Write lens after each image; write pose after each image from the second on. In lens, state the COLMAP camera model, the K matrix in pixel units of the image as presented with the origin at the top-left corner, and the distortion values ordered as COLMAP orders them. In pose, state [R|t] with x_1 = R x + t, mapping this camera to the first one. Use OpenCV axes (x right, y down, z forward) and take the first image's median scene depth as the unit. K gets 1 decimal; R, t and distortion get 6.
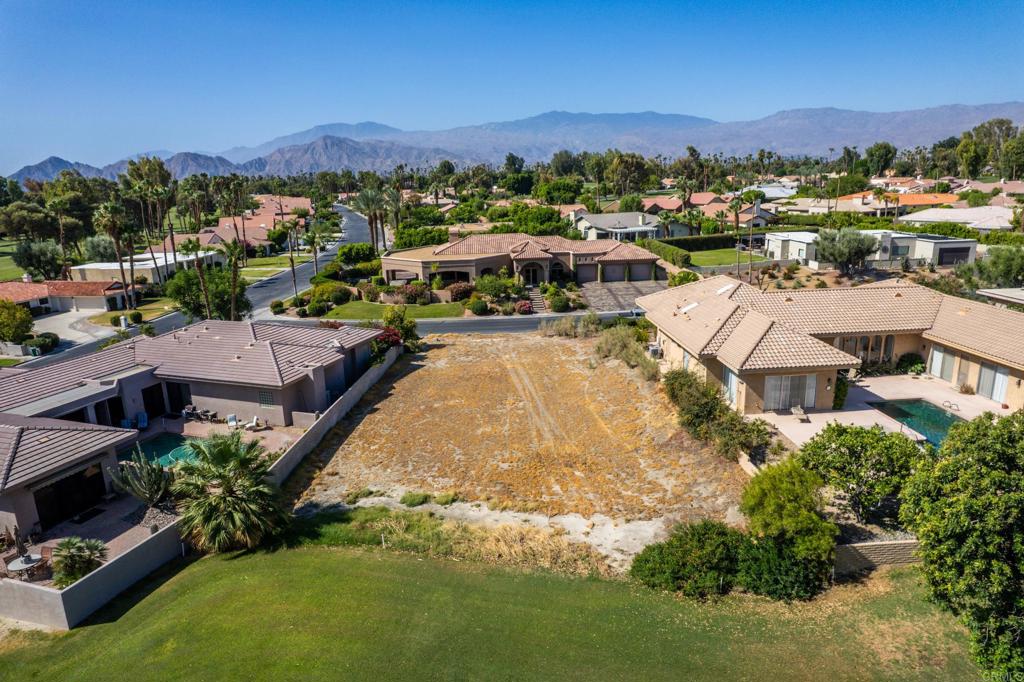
lens RADIAL K [[657.9, 0, 515.4], [0, 657.9, 341.7], [0, 0, 1]] dist [-0.073126, 0.059381]
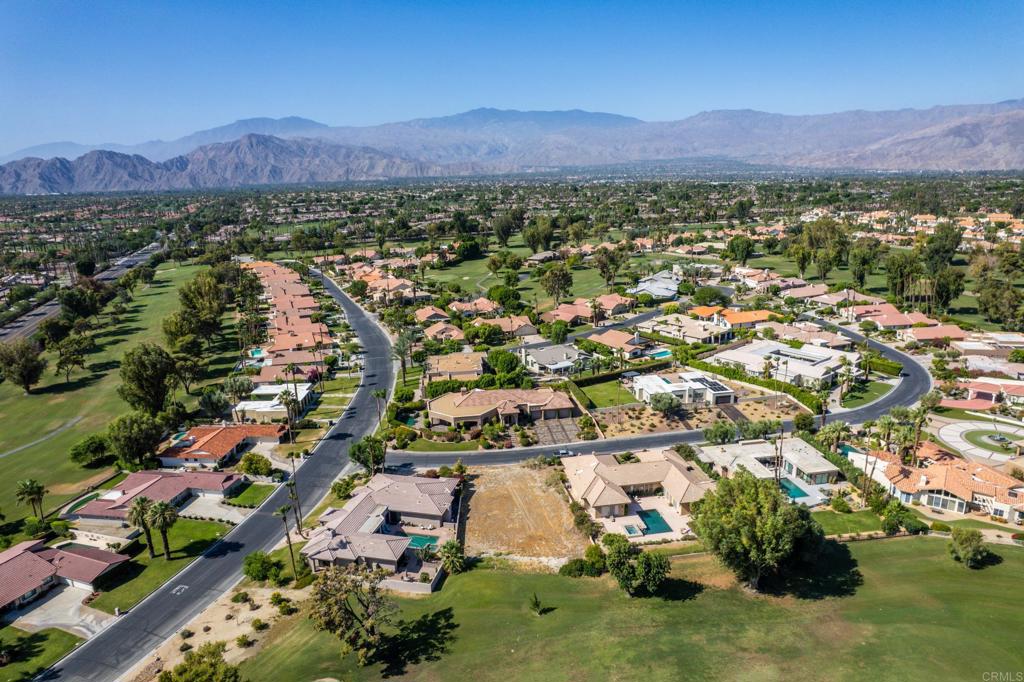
lens RADIAL K [[657.9, 0, 515.4], [0, 657.9, 341.7], [0, 0, 1]] dist [-0.073126, 0.059381]
pose [[0.994513, -0.019212, 0.102837, -0.251722], [0.018546, 0.999800, 0.007424, -0.580098], [-0.102959, -0.005476, 0.994670, -1.563640]]
